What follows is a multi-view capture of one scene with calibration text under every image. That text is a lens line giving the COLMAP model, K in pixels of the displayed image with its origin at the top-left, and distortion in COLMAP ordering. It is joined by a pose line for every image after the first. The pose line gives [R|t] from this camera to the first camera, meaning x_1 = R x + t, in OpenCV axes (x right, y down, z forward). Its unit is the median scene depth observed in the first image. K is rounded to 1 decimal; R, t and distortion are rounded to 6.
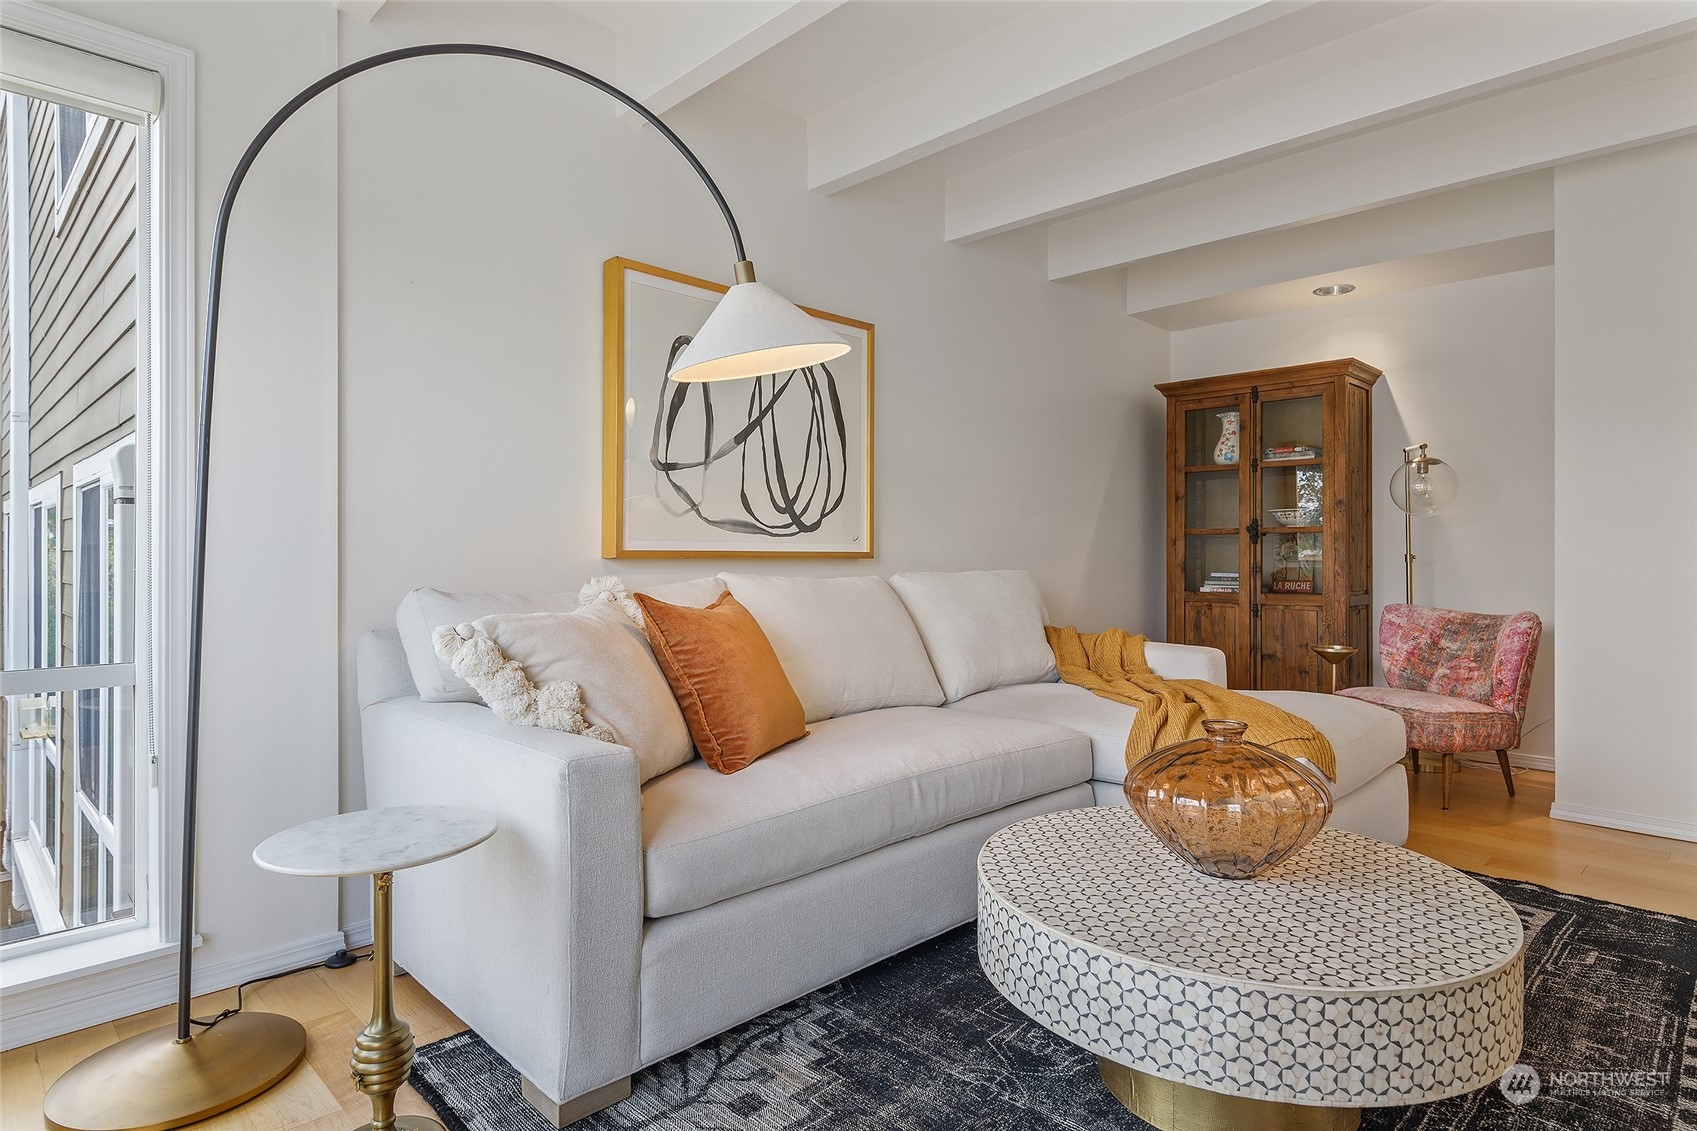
lens RADIAL K [[925.4, 0, 848.9], [0, 925.4, 548.7], [0, 0, 1]] dist [-0.000630, -0.000310]
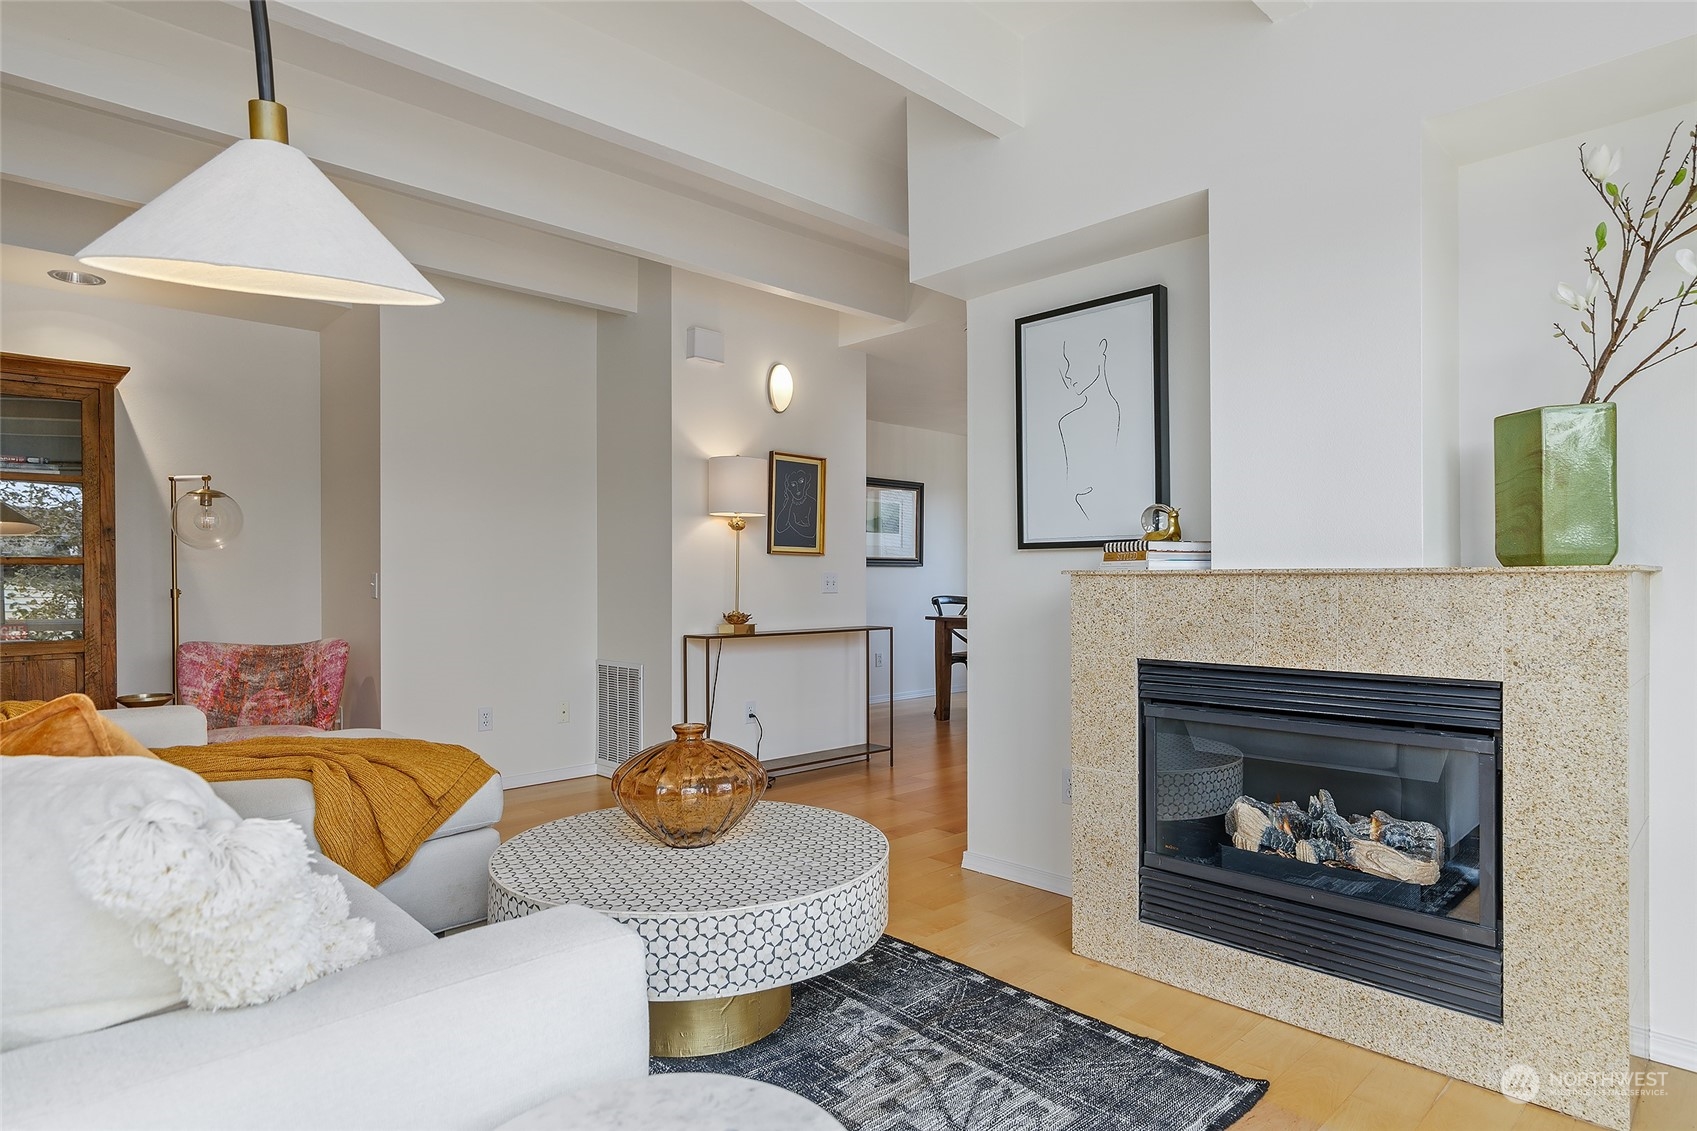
lens RADIAL K [[943.6, 0, 840.2], [0, 943.6, 569.3], [0, 0, 1]] dist [-0.002927, -0.000912]
pose [[0.023813, 0.005961, 0.999699, -0.381270], [0.004091, 0.999973, -0.006060, -0.006485], [-0.999708, 0.004234, 0.023788, 0.335666]]
